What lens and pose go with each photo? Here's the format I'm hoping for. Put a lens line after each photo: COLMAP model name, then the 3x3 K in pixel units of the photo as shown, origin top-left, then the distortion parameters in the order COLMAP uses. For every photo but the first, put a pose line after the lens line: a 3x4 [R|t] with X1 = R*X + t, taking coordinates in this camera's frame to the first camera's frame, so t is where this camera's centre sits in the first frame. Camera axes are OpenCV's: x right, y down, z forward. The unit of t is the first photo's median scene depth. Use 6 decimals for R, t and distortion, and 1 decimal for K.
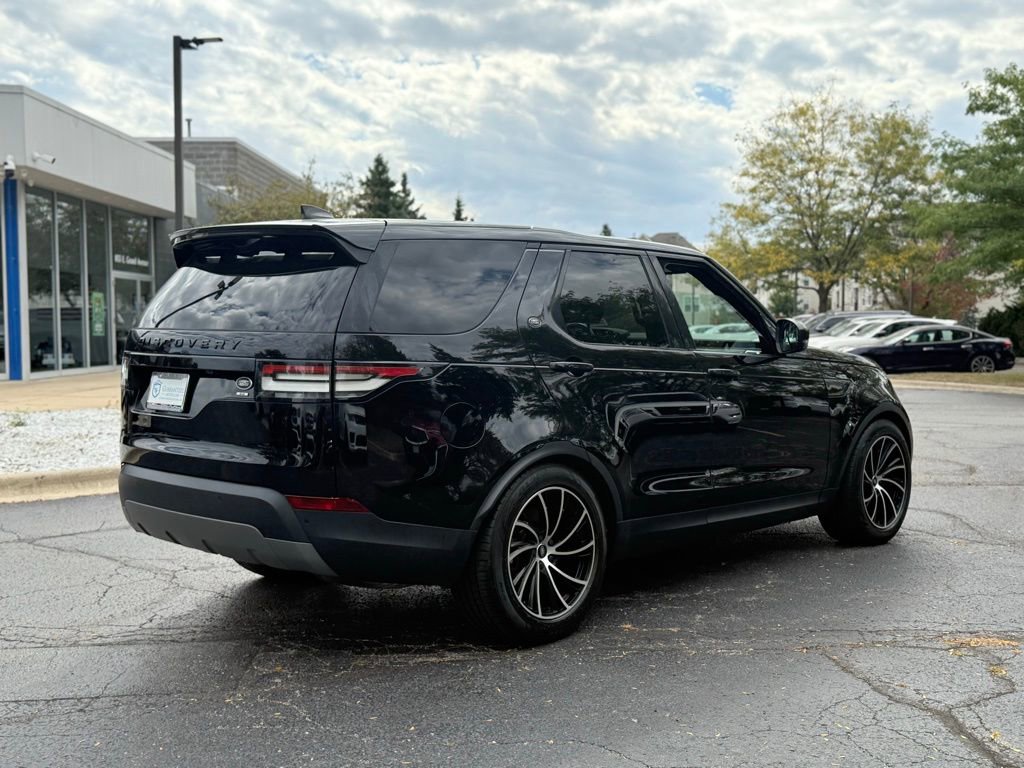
lens RADIAL K [[1192.5, 0, 522.2], [0, 1192.5, 395.0], [0, 0, 1]] dist [0.086199, 0.000000]
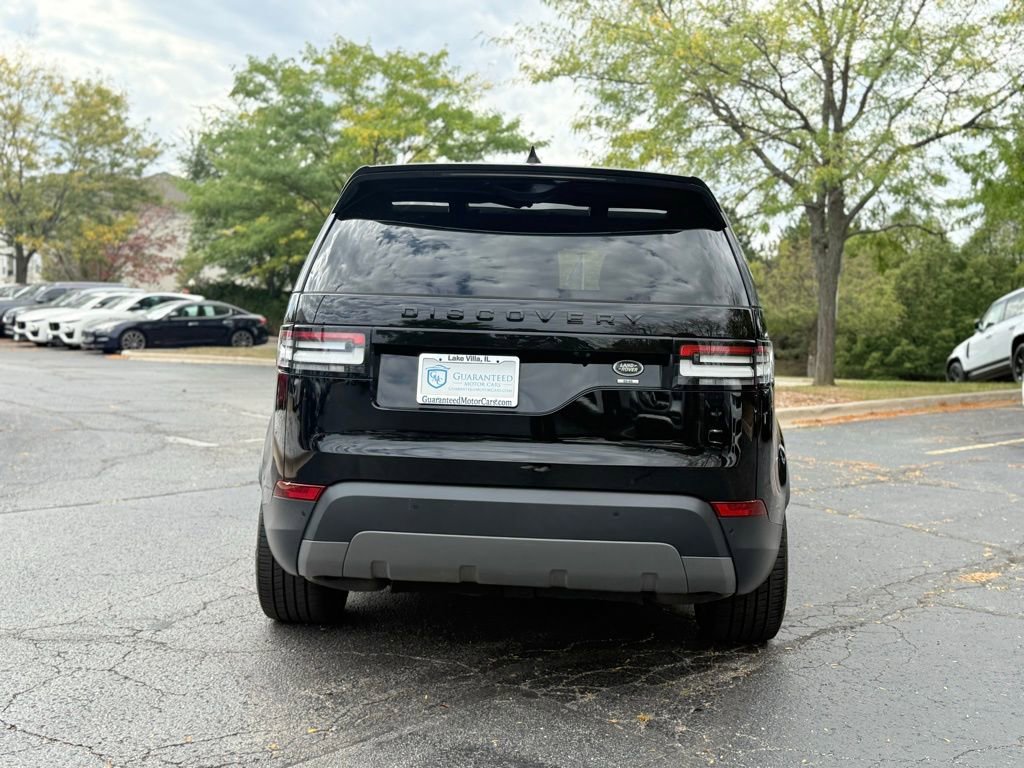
lens RADIAL K [[1192.5, 0, 510.5], [0, 1192.5, 382.8], [0, 0, 1]] dist [0.086199, 0.000000]
pose [[0.766351, -0.021697, 0.642055, -0.106230], [0.014405, 0.999759, 0.016592, -0.001874], [-0.642260, -0.003466, 0.766479, 0.057932]]
